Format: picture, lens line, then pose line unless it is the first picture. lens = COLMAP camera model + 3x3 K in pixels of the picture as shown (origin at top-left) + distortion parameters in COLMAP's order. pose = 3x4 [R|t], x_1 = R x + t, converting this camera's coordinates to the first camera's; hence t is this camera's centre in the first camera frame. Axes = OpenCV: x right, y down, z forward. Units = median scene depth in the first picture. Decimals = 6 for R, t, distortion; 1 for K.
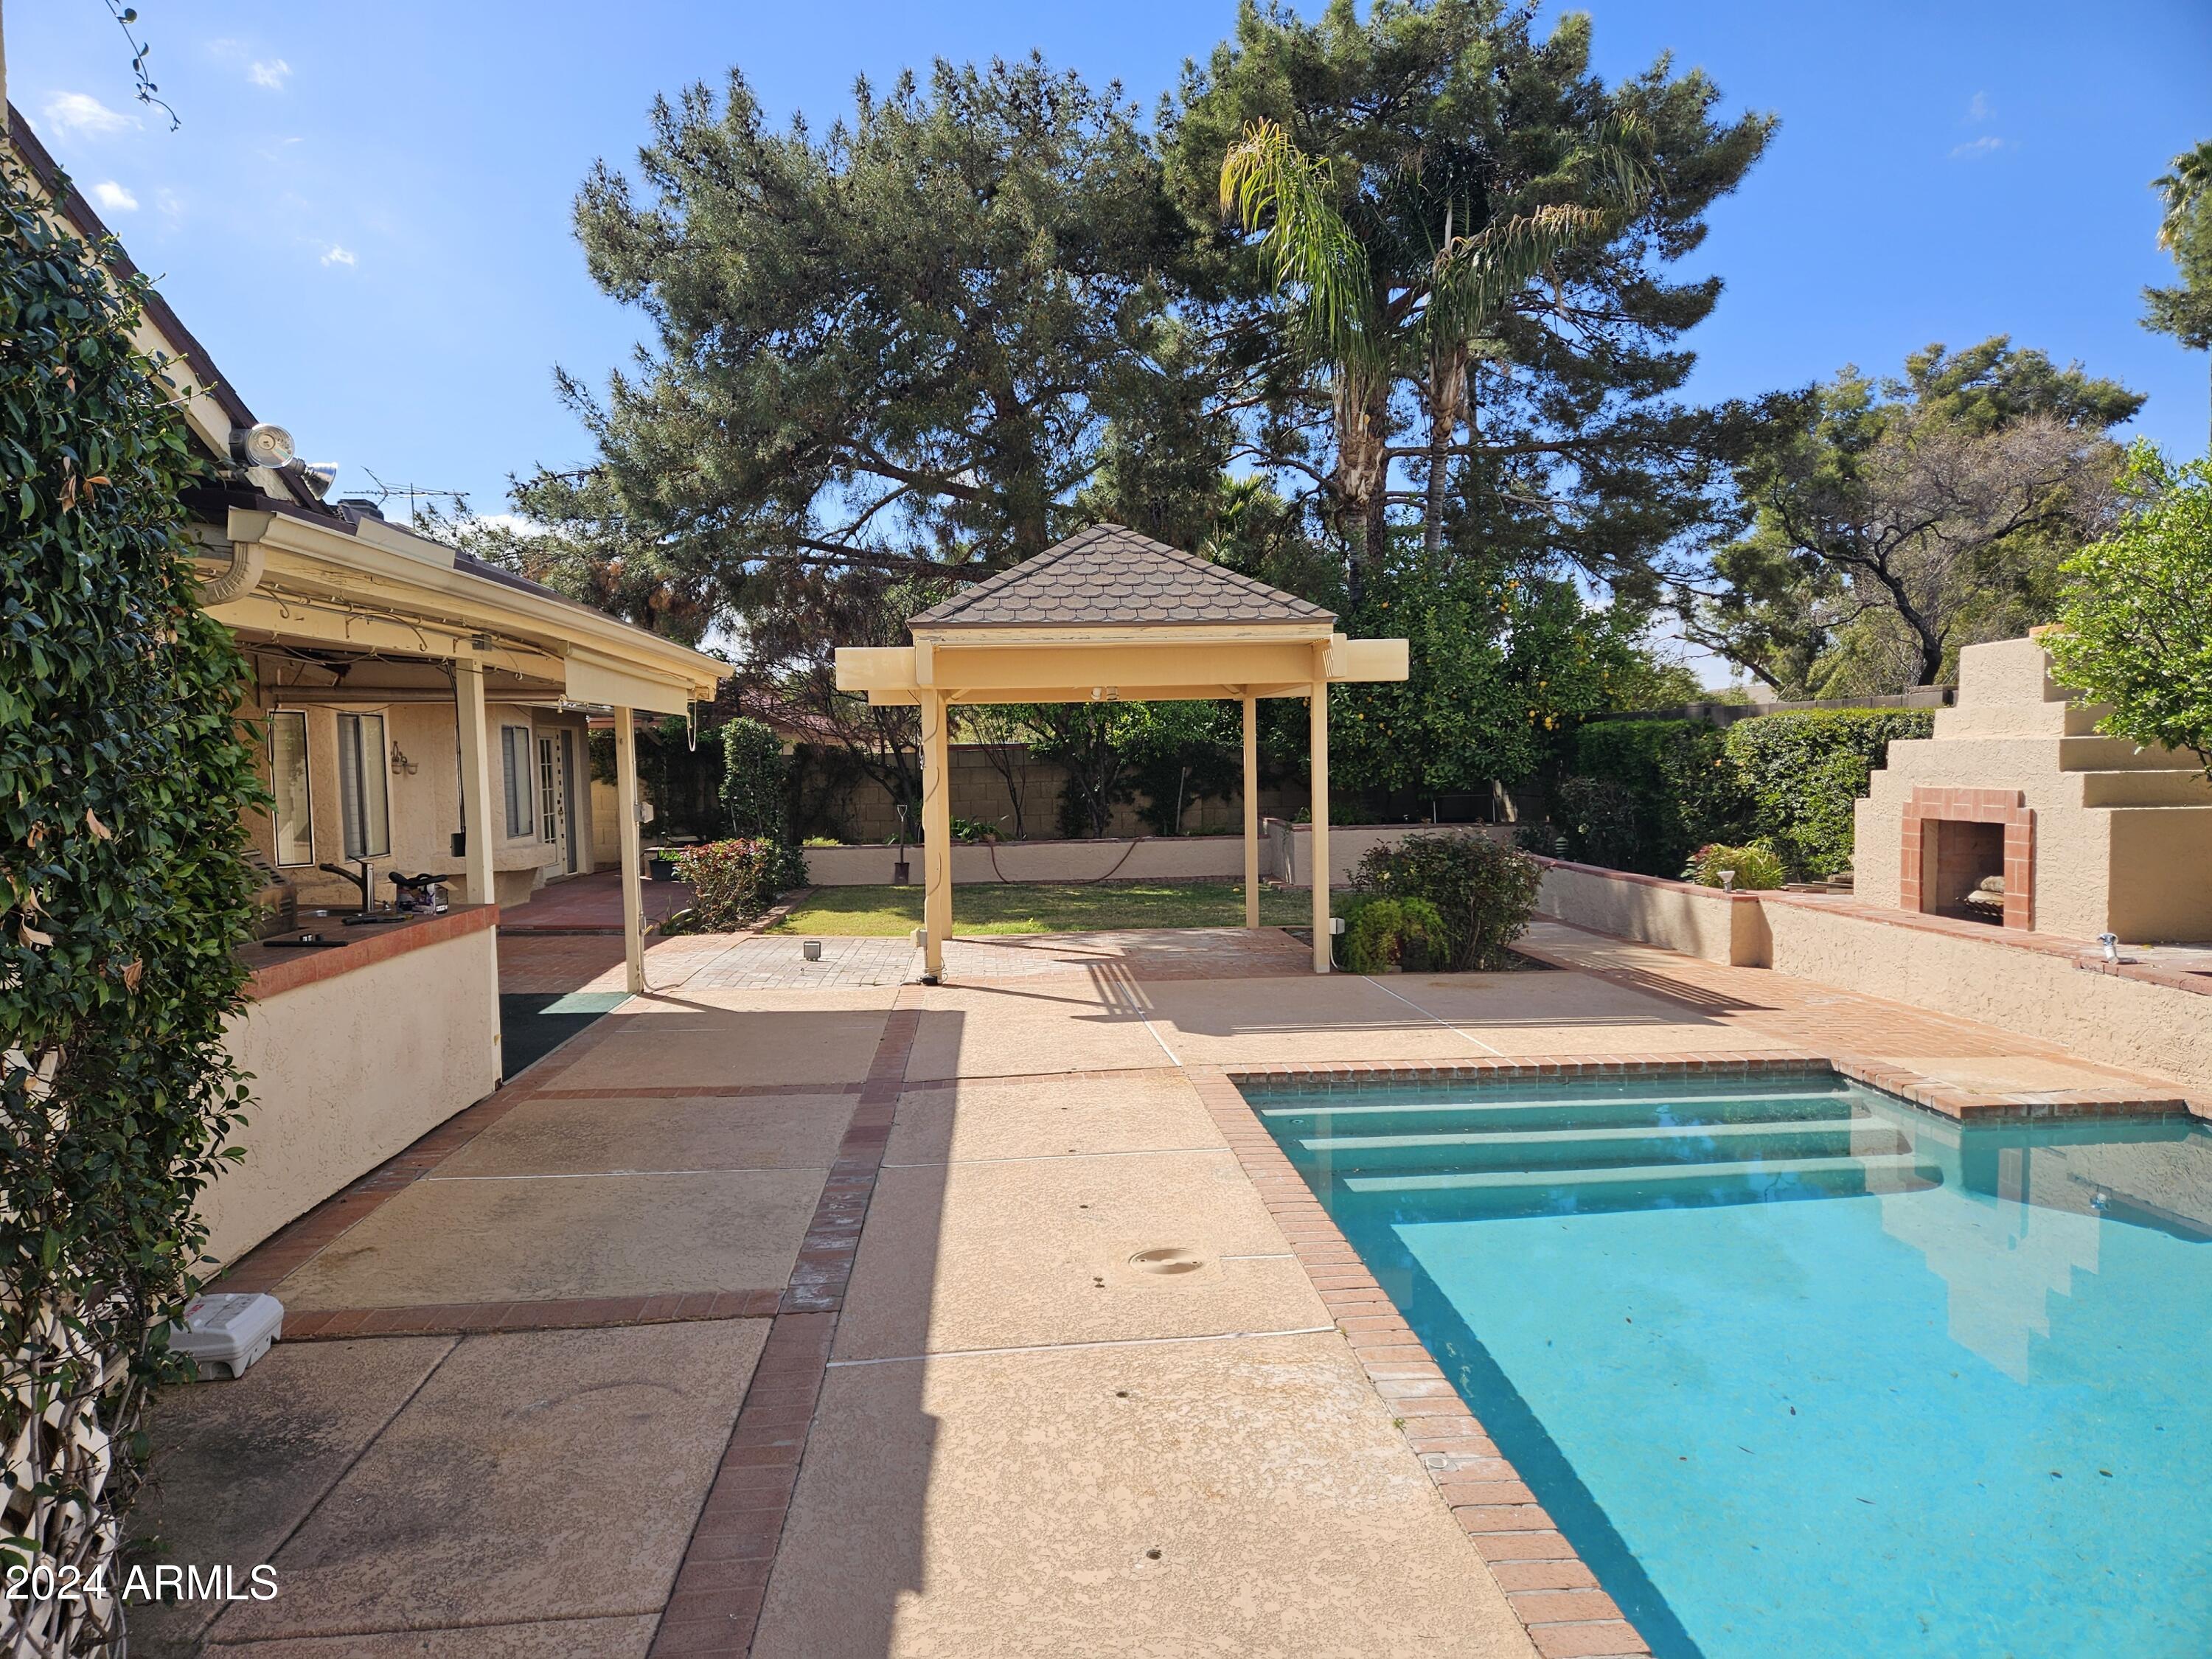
lens RADIAL K [[1473.7, 0, 1079.1], [0, 1473.7, 831.9], [0, 0, 1]] dist [0.083421, -0.075876]
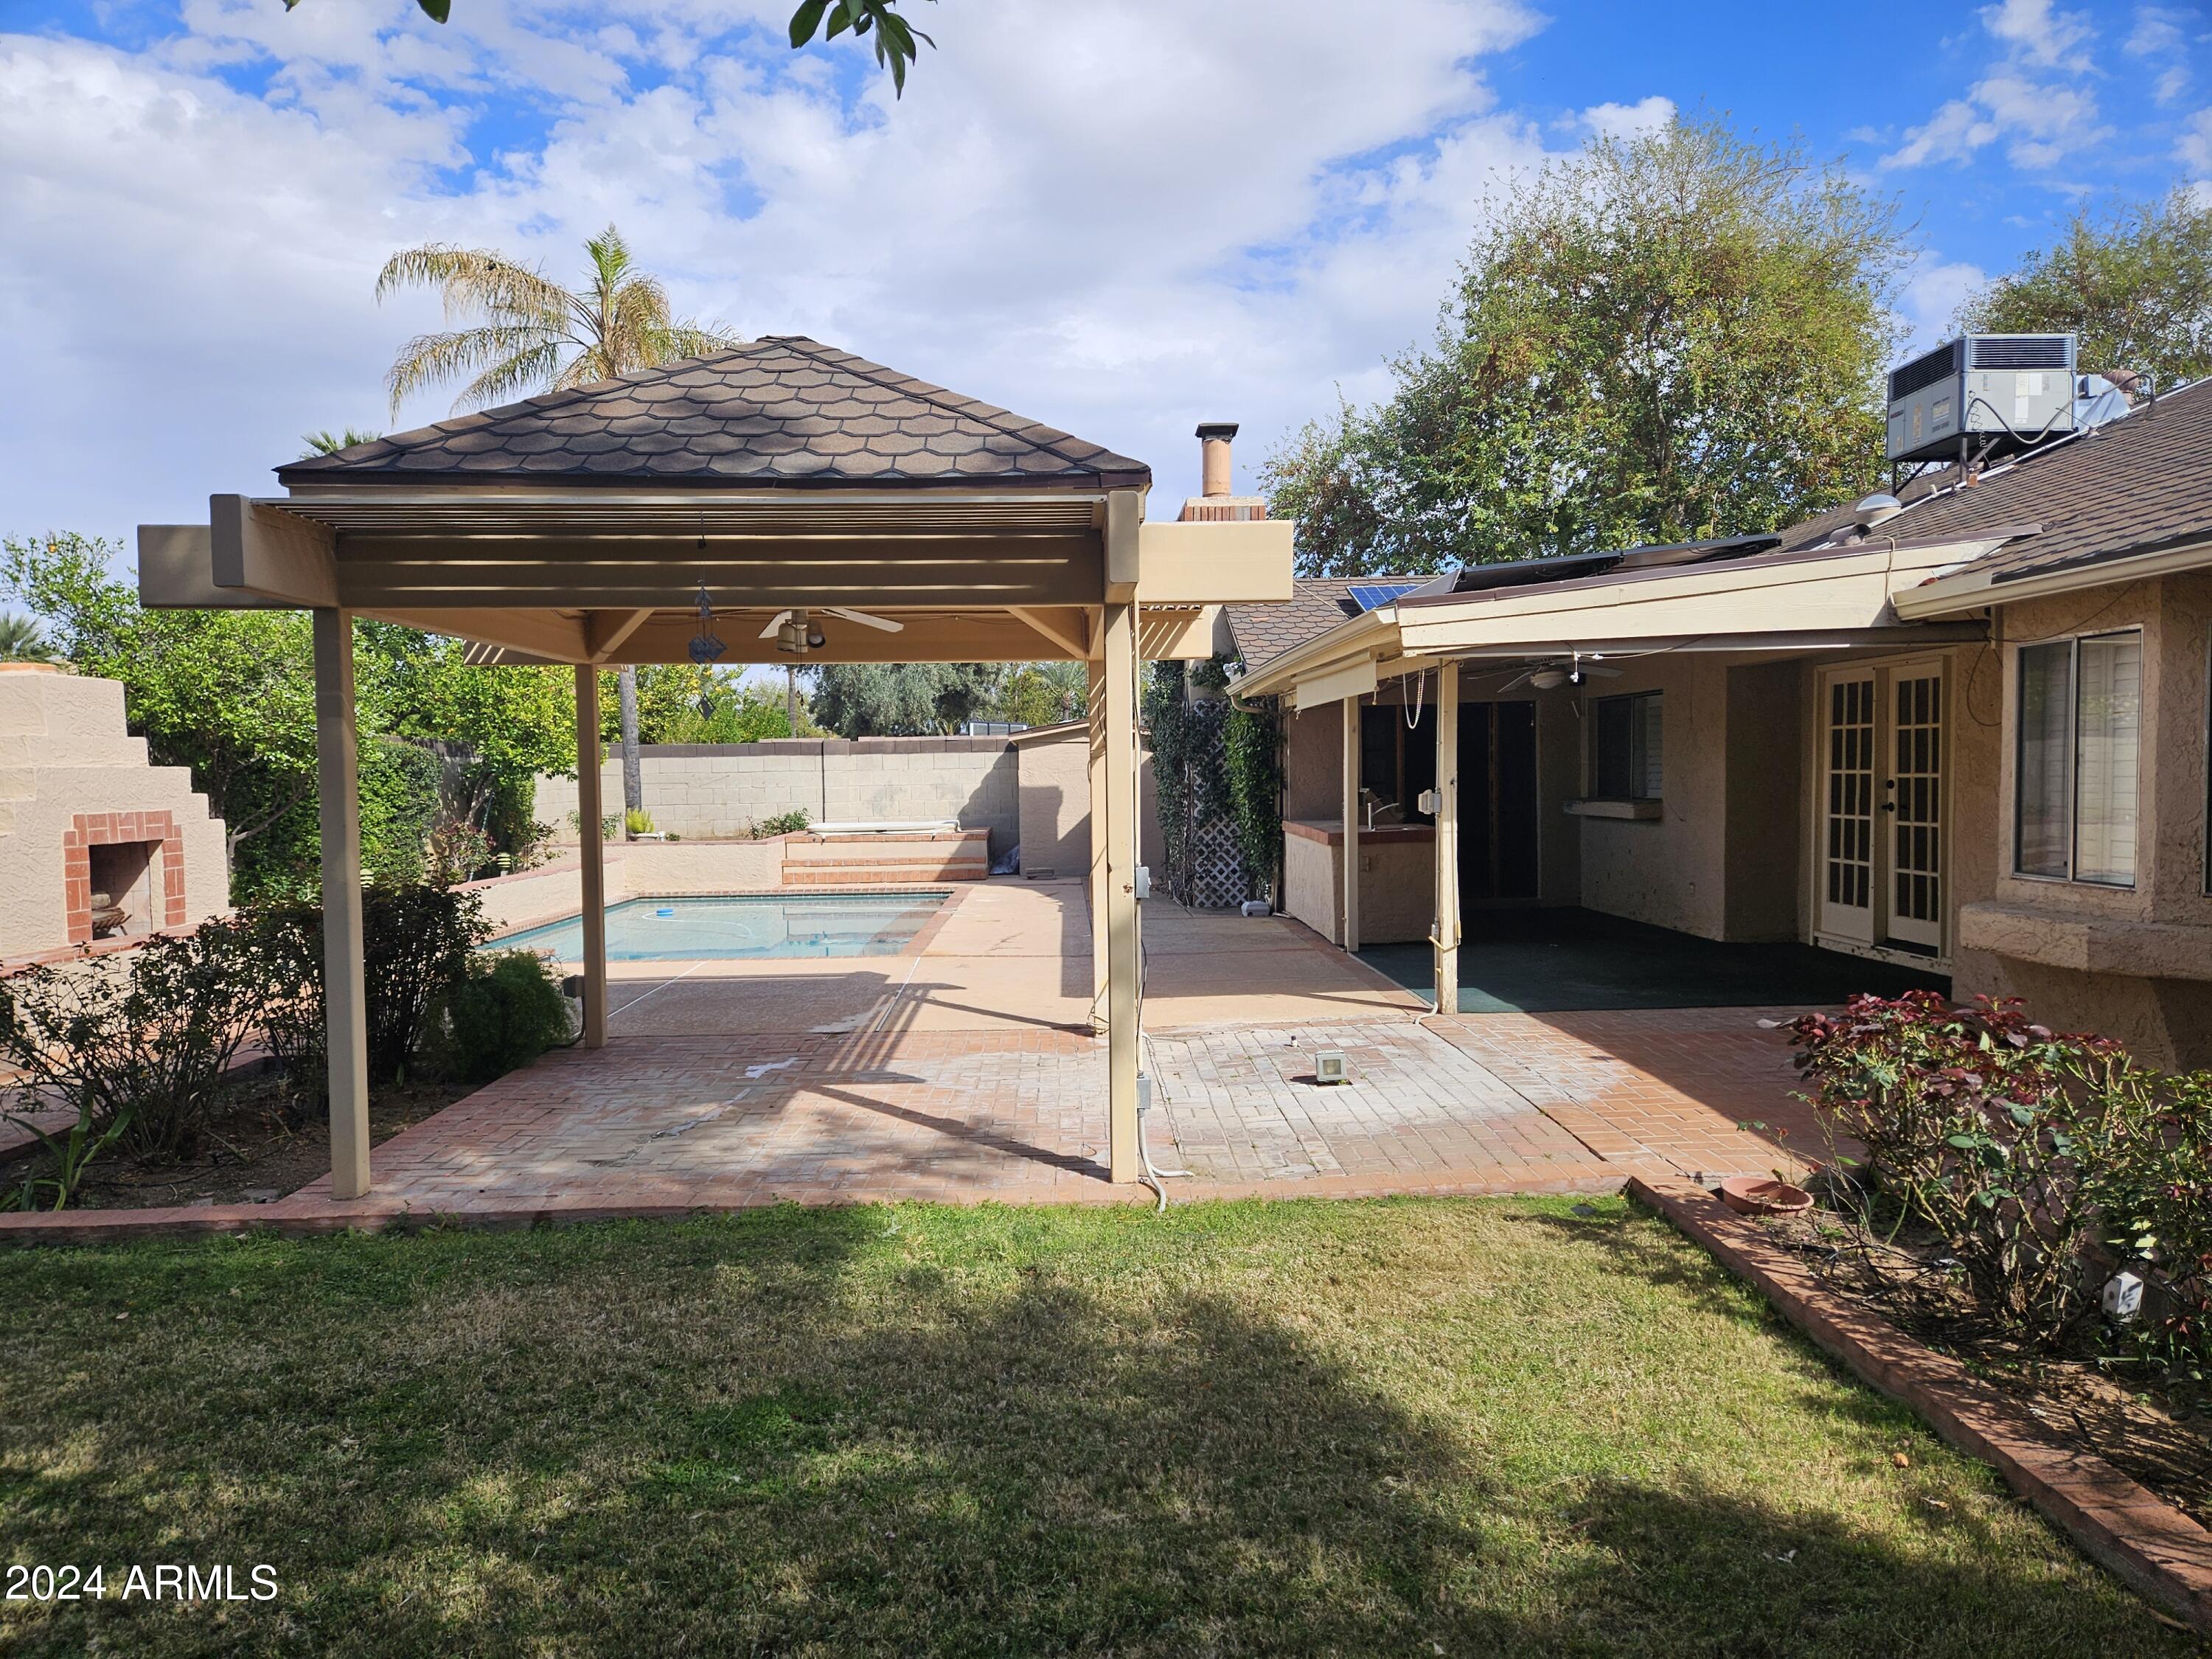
lens RADIAL K [[1473.7, 0, 1079.1], [0, 1473.7, 831.9], [0, 0, 1]] dist [0.083421, -0.075876]
pose [[-0.998347, 0.032415, 0.047456, -0.138265], [0.036734, 0.994974, 0.093157, -0.086623], [-0.044197, 0.094746, -0.994520, 1.960529]]
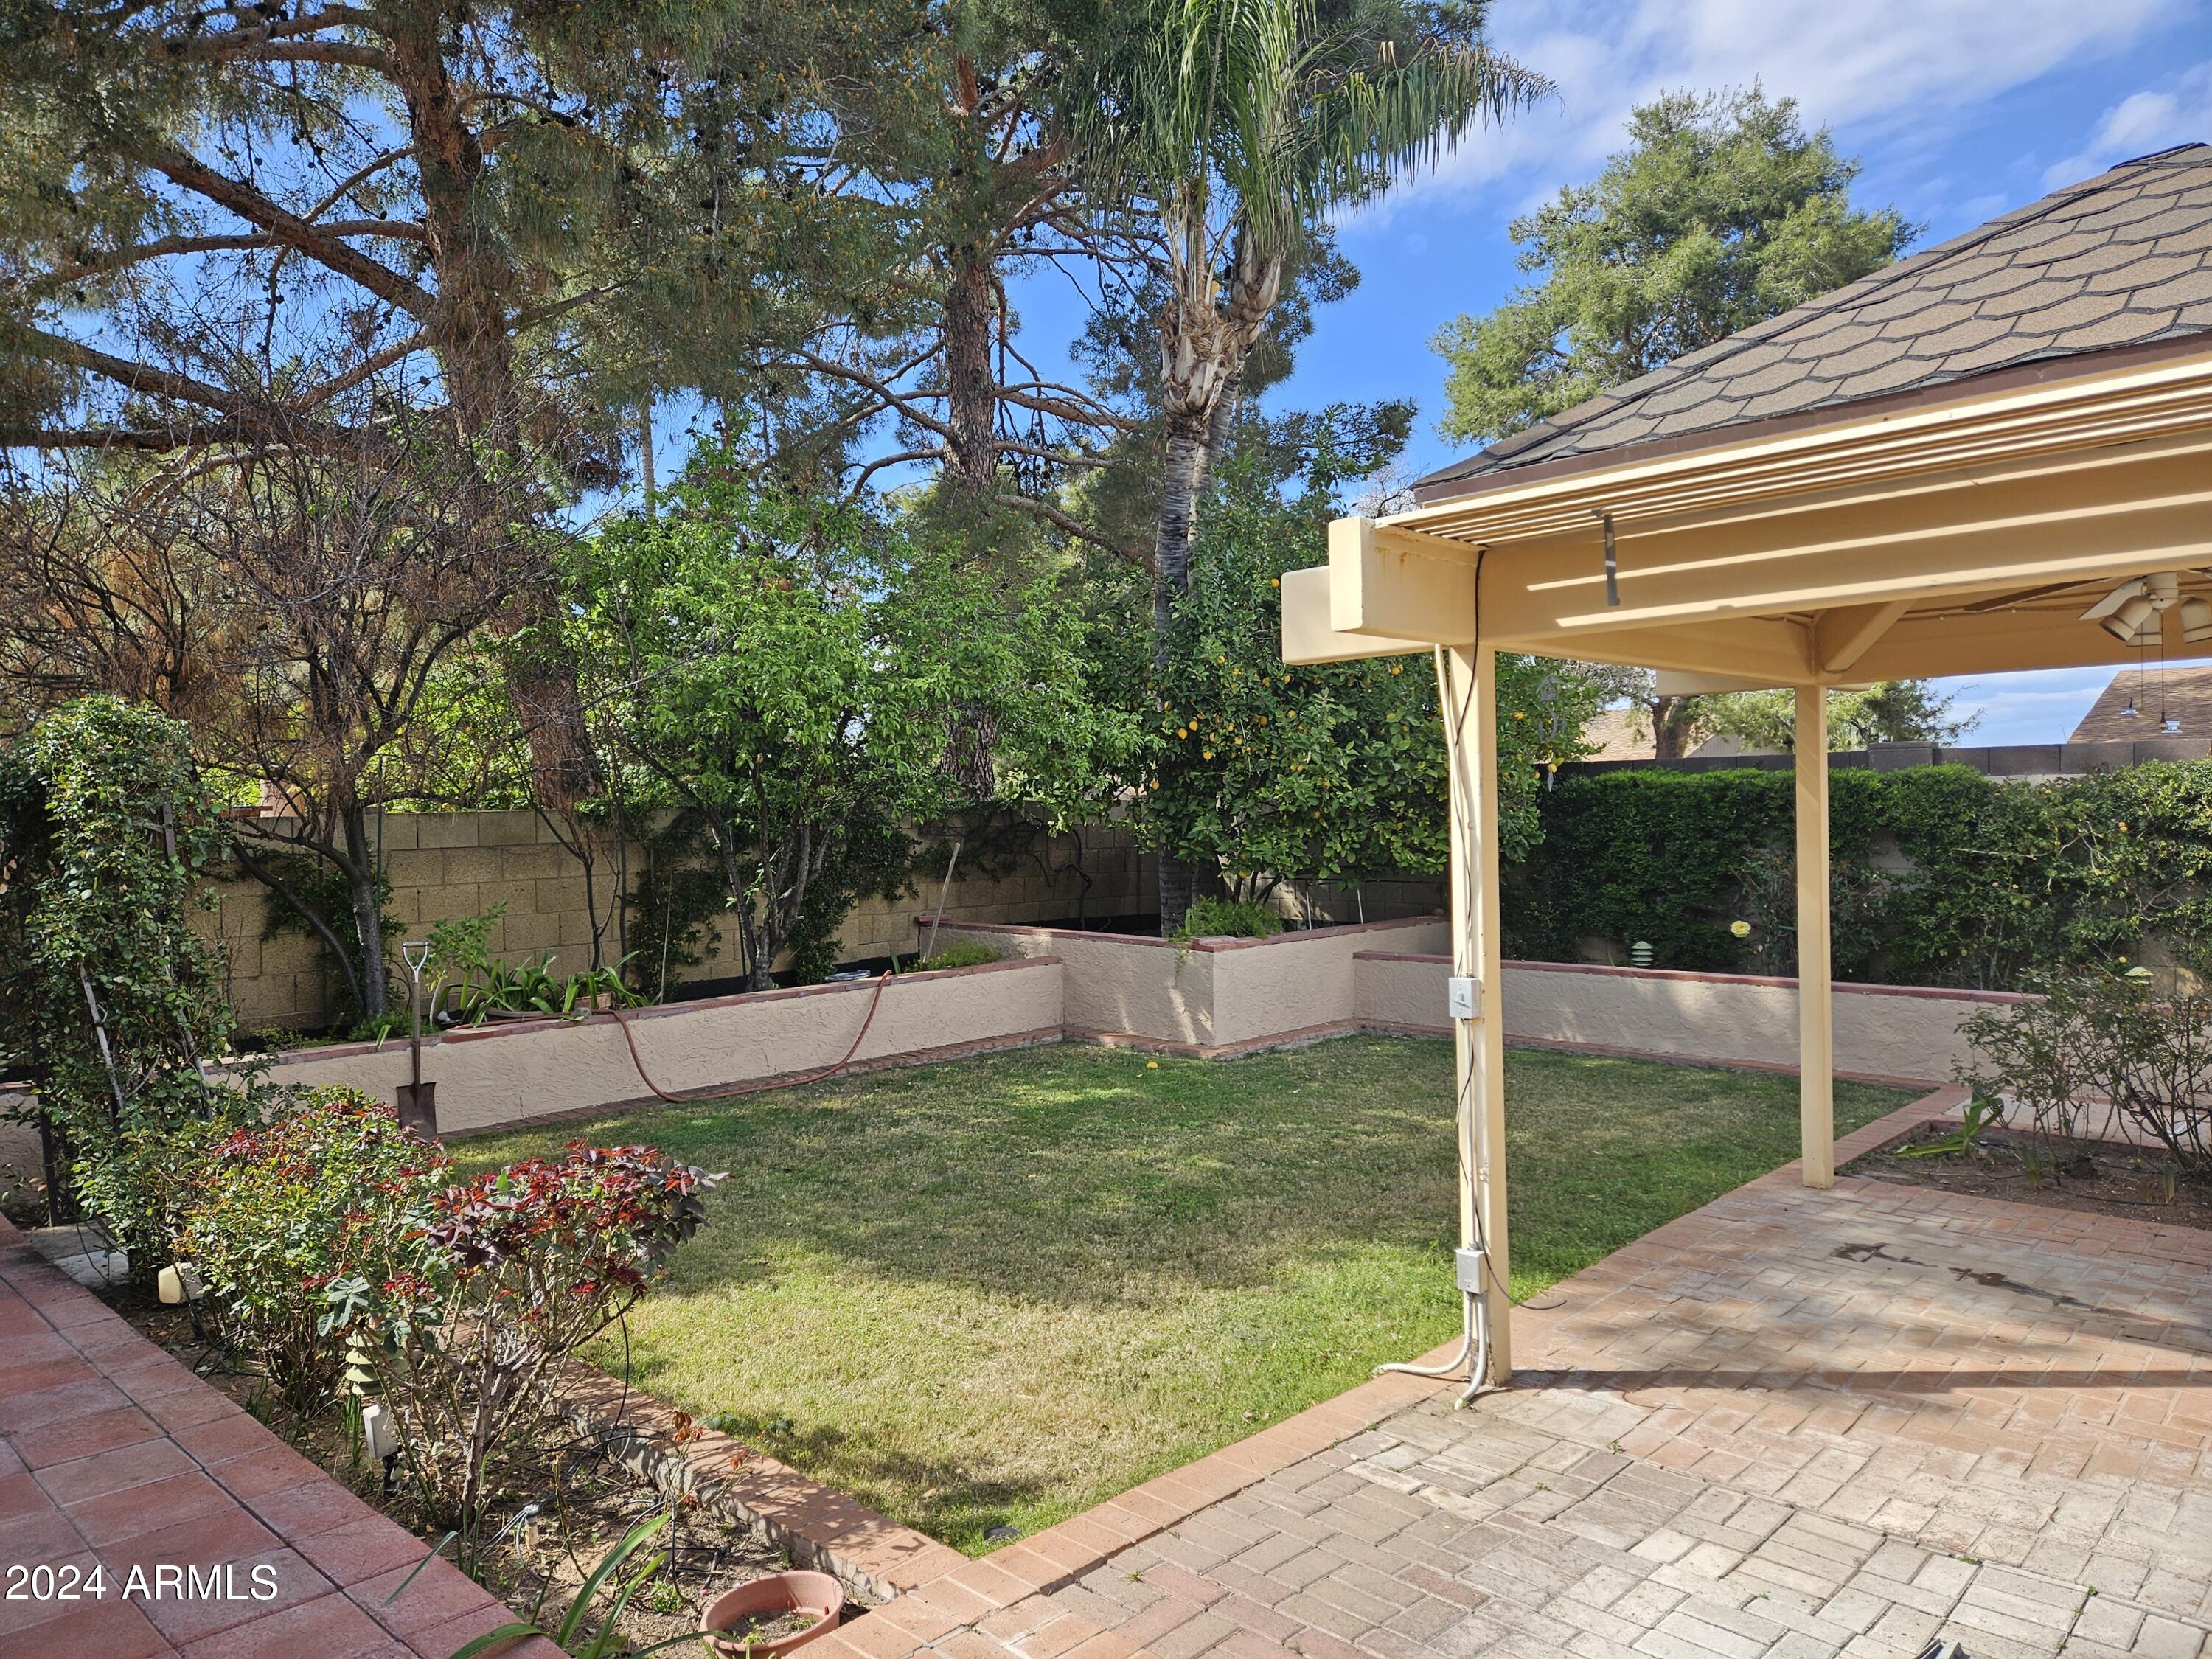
lens RADIAL K [[1473.7, 0, 1079.1], [0, 1473.7, 831.9], [0, 0, 1]] dist [0.083421, -0.075876]
pose [[0.739781, -0.002649, 0.672842, -0.523154], [0.039504, 0.998438, -0.039503, -0.049254], [-0.671687, 0.055804, 0.738731, 1.136942]]
